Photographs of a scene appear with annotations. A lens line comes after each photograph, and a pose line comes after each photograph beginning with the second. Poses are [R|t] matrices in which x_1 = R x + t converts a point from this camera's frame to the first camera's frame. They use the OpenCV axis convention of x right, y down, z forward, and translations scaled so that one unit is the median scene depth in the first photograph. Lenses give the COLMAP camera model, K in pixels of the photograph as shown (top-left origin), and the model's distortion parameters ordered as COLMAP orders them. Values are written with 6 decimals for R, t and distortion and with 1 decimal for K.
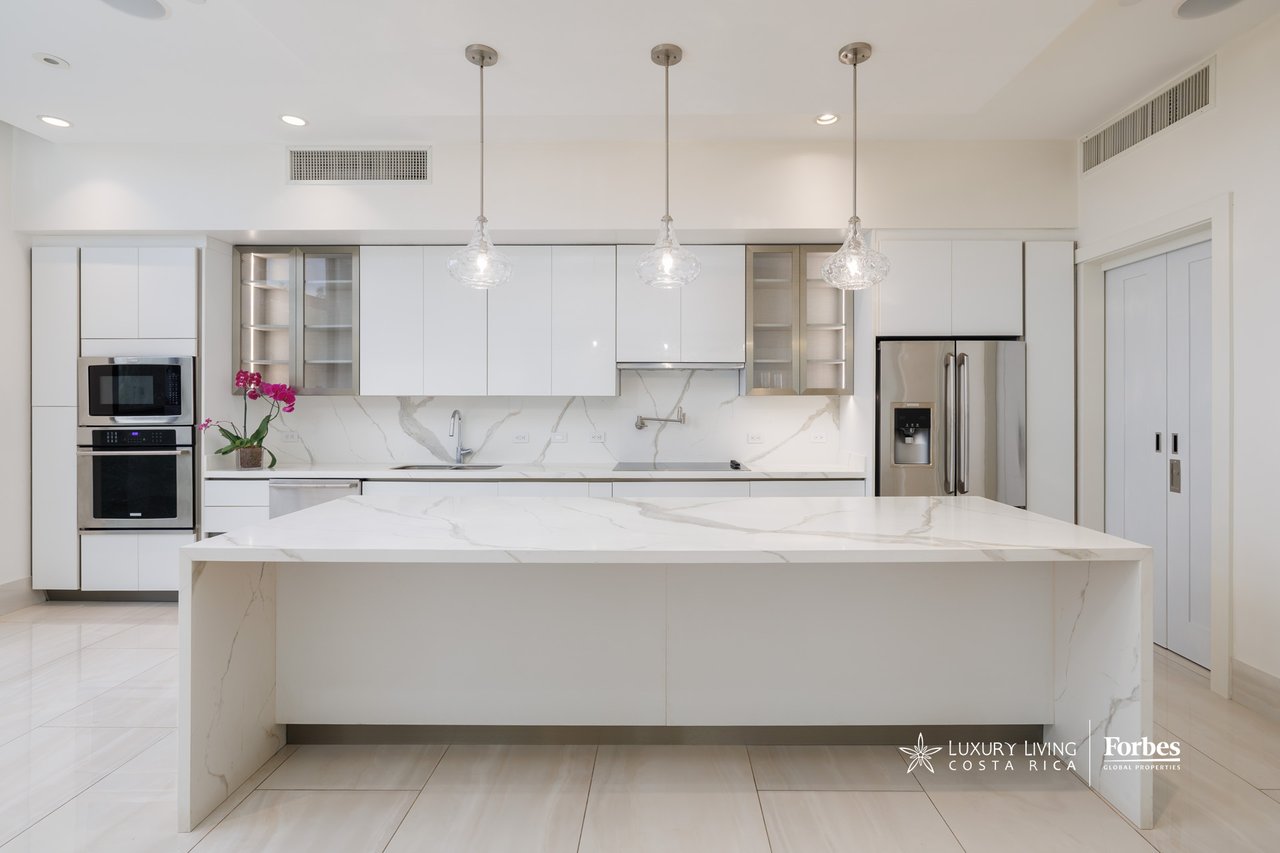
lens RADIAL K [[588.7, 0, 642.9], [0, 588.7, 398.3], [0, 0, 1]] dist [-0.002682, -0.000362]
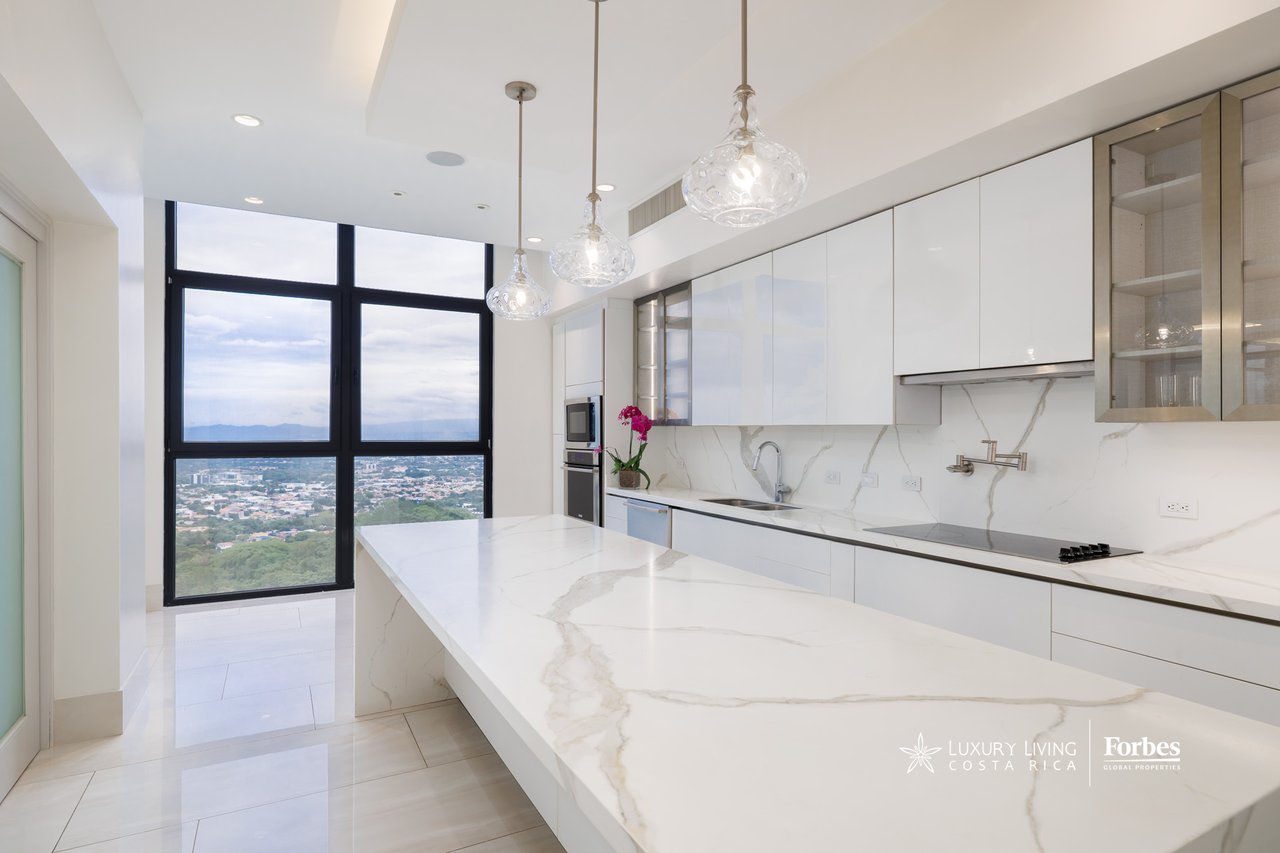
lens RADIAL K [[658.2, 0, 640.0], [0, 658.2, 426.5], [0, 0, 1]] dist [-0.001632, 0.000033]
pose [[0.500937, -0.004284, -0.865473, 0.448531], [0.002091, 0.999991, -0.003740, 0.000636], [0.865481, 0.000064, 0.500941, 0.333519]]
